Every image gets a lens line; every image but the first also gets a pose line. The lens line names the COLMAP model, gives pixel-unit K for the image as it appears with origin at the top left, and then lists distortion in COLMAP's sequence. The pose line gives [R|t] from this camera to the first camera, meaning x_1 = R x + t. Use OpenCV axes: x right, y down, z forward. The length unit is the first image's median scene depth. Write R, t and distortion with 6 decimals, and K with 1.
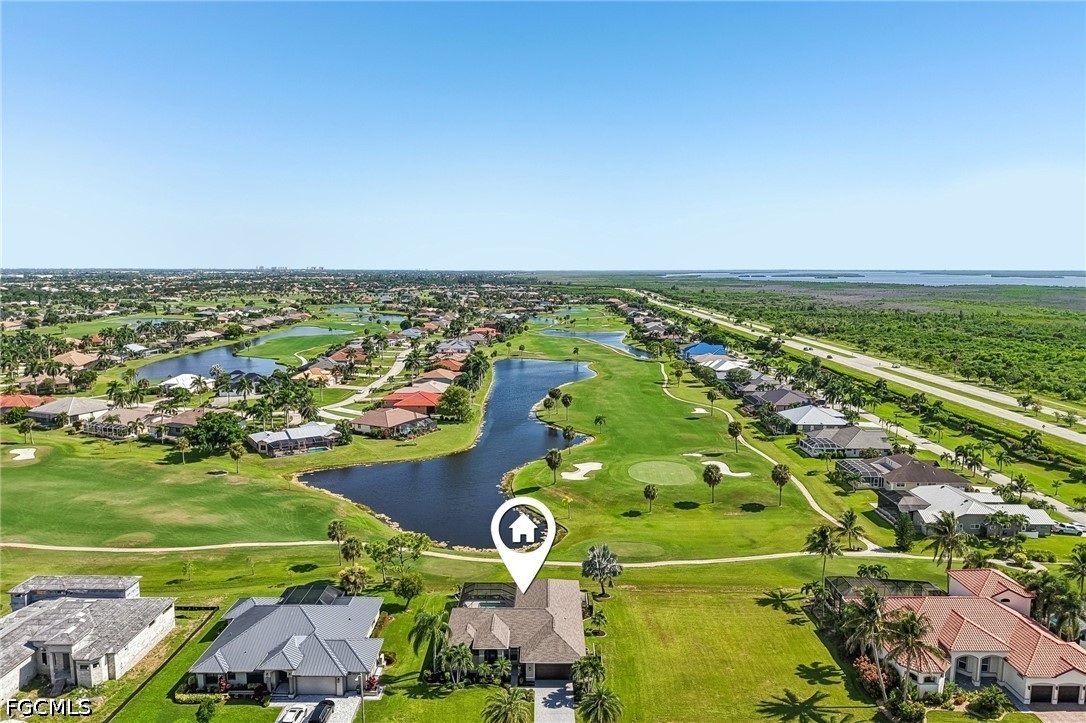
lens RADIAL K [[738.0, 0, 543.0], [0, 738.0, 361.5], [0, 0, 1]] dist [0.025232, -0.027407]
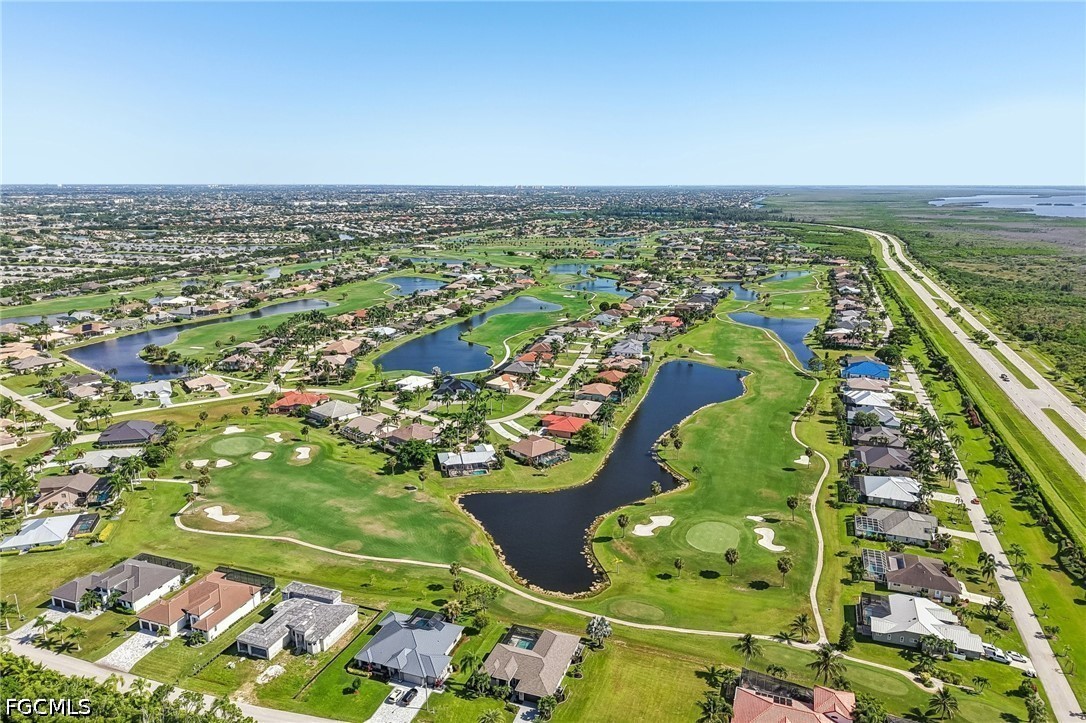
lens RADIAL K [[738.0, 0, 543.0], [0, 738.0, 361.5], [0, 0, 1]] dist [0.025232, -0.027407]
pose [[0.944668, 0.085313, -0.316739, 0.337469], [-0.048427, 0.991278, 0.122565, -0.383543], [0.324433, -0.100445, 0.940560, -0.371810]]
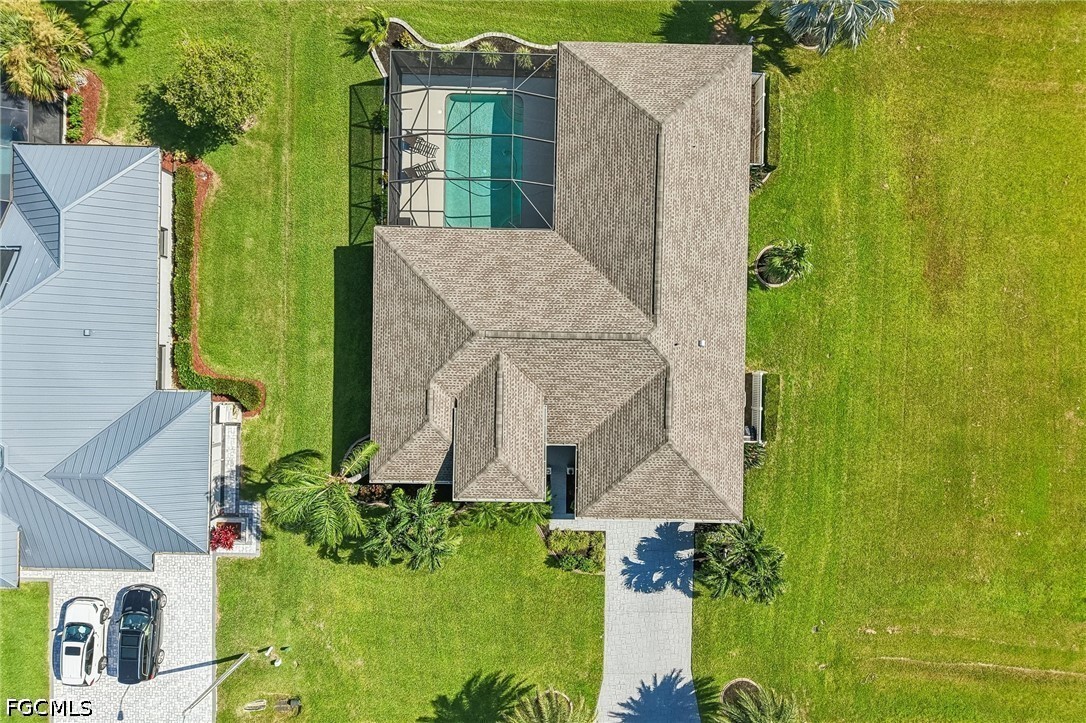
lens RADIAL K [[738.0, 0, 543.0], [0, 738.0, 361.5], [0, 0, 1]] dist [0.025232, -0.027407]
pose [[0.999839, 0.012823, 0.012588, -0.034042], [-0.014126, 0.127874, 0.991690, 0.000671], [0.011106, -0.991708, 0.128034, 0.648956]]
